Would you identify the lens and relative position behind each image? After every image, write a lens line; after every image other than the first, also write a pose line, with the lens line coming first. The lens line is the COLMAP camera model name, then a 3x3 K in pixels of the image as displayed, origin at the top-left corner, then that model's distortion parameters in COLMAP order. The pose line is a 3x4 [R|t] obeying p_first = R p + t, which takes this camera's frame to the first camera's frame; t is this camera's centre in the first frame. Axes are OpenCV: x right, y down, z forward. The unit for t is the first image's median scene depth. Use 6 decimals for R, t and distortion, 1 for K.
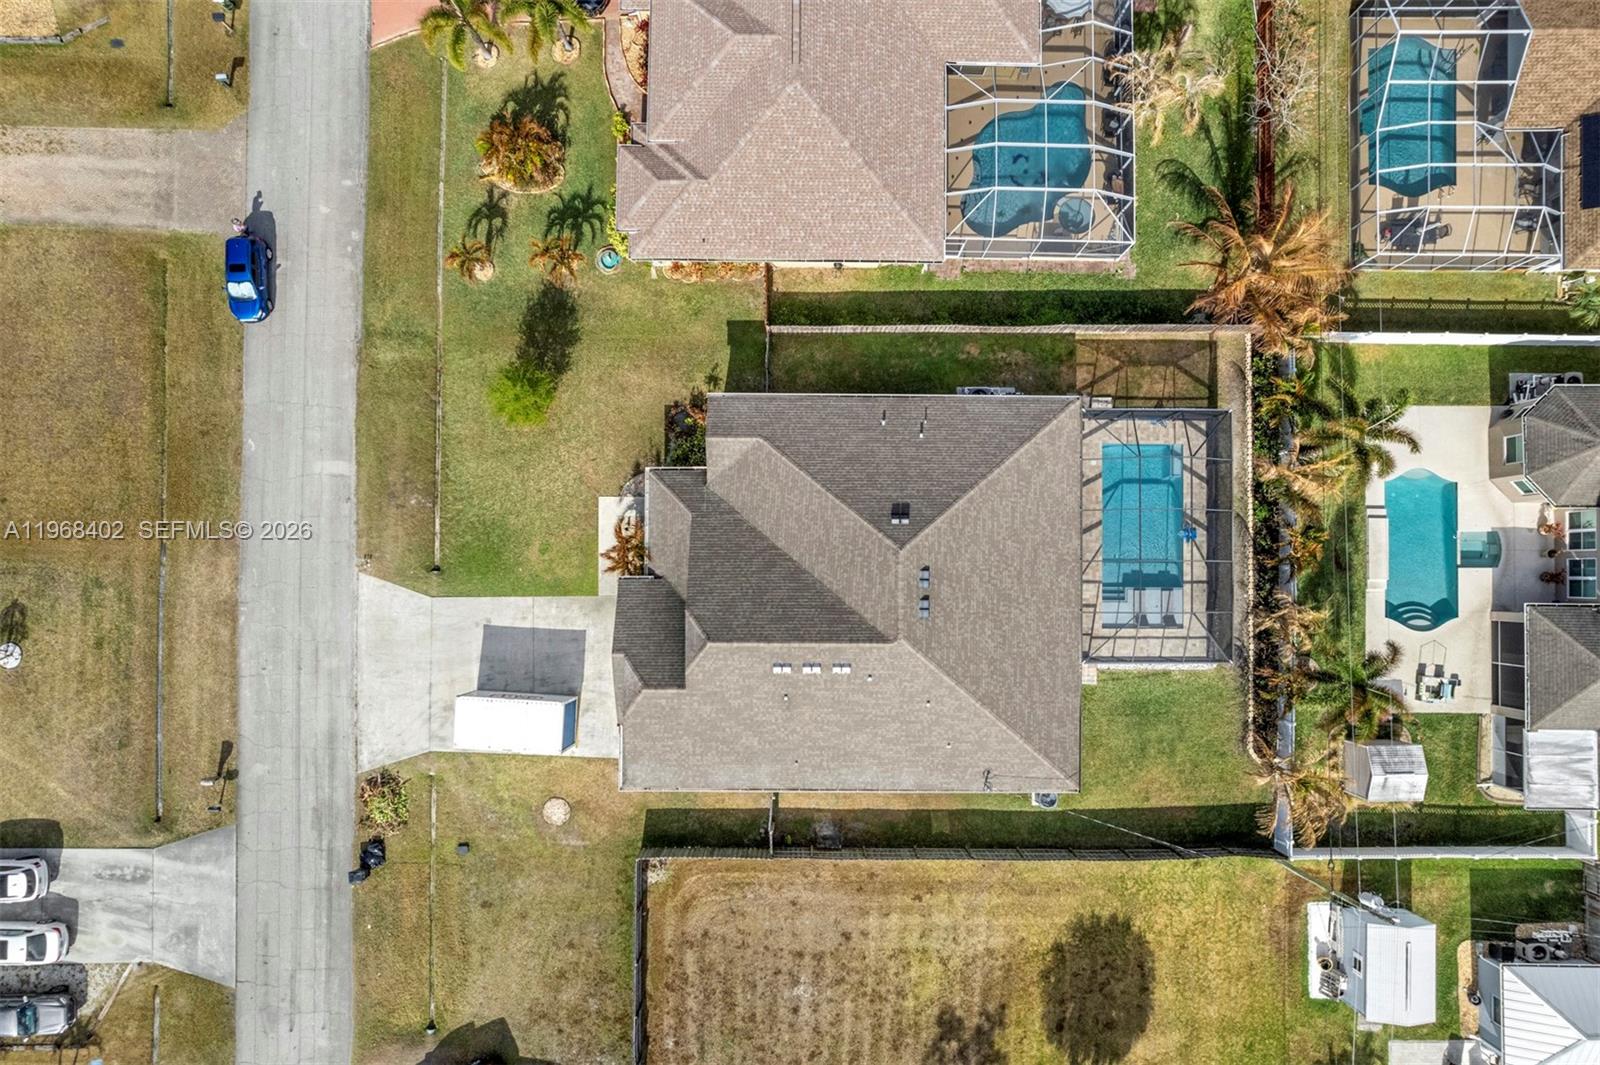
lens RADIAL K [[1006.5, 0, 759.2], [0, 1006.5, 537.7], [0, 0, 1]] dist [-0.042489, -0.001430]
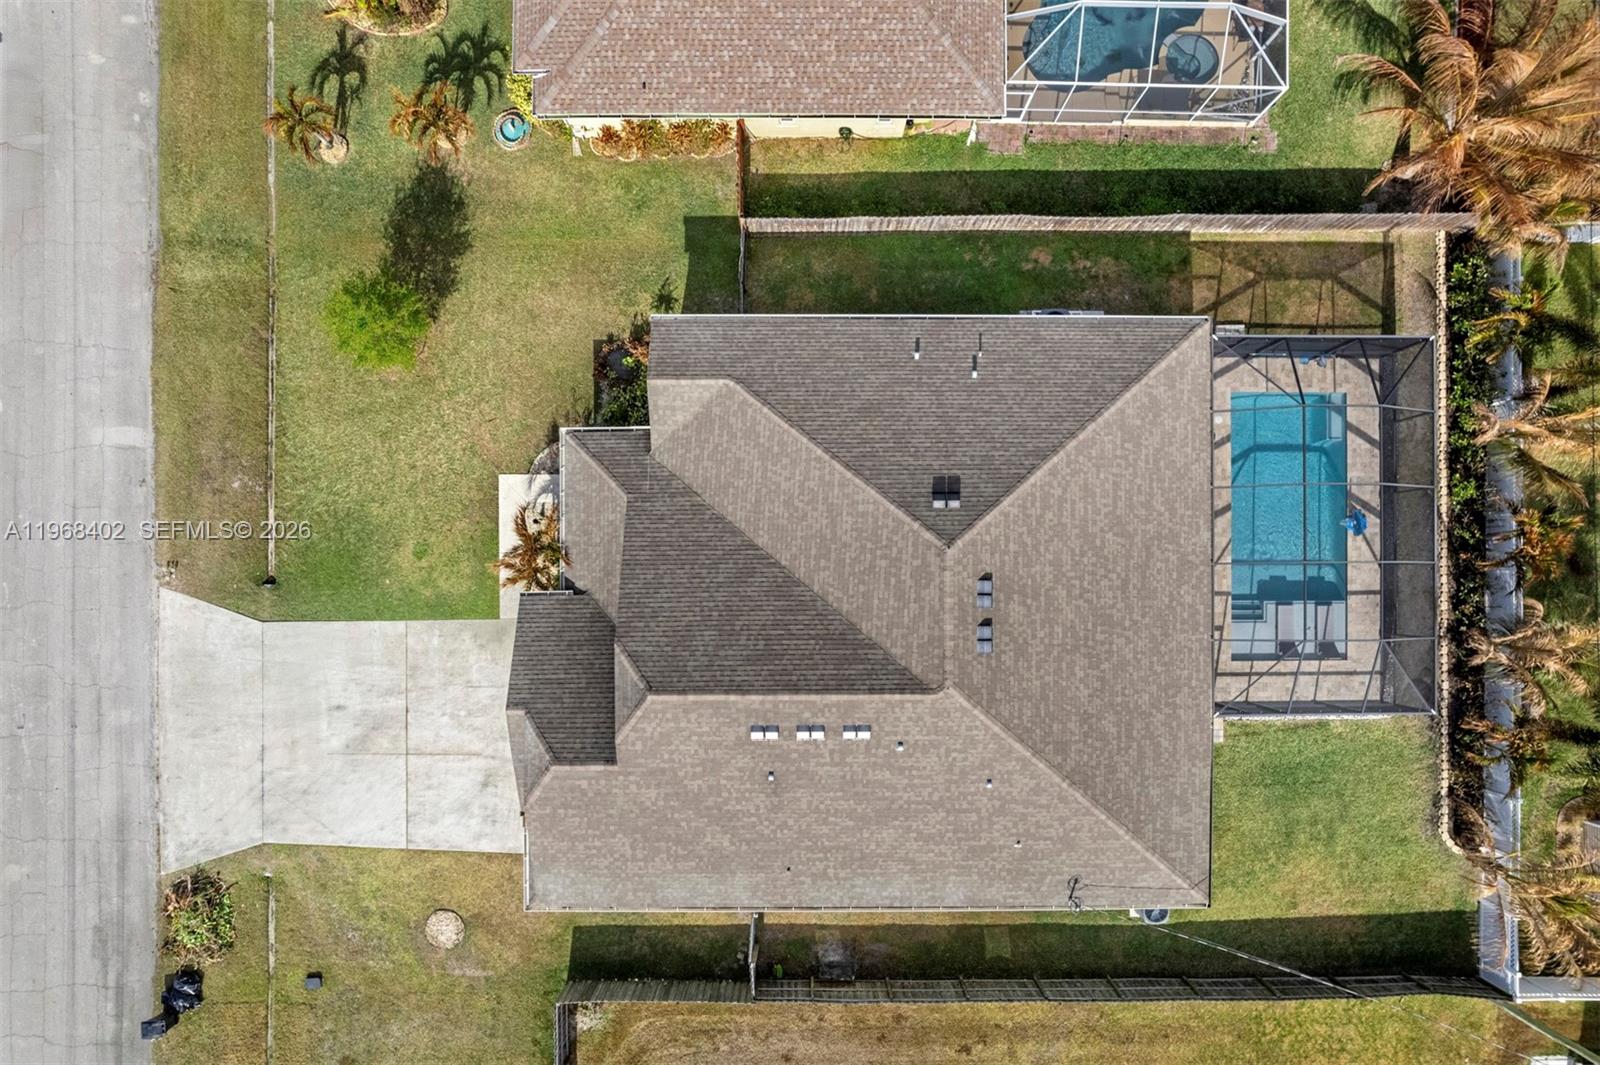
lens RADIAL K [[1154.2, 0, 794.5], [0, 1154.2, 559.5], [0, 0, 1]] dist [-0.104936, 0.130701]
pose [[0.999196, -0.007277, 0.039436, 0.011554], [0.006508, 0.999787, 0.019601, 0.003446], [-0.039570, -0.019329, 0.999030, 0.223506]]
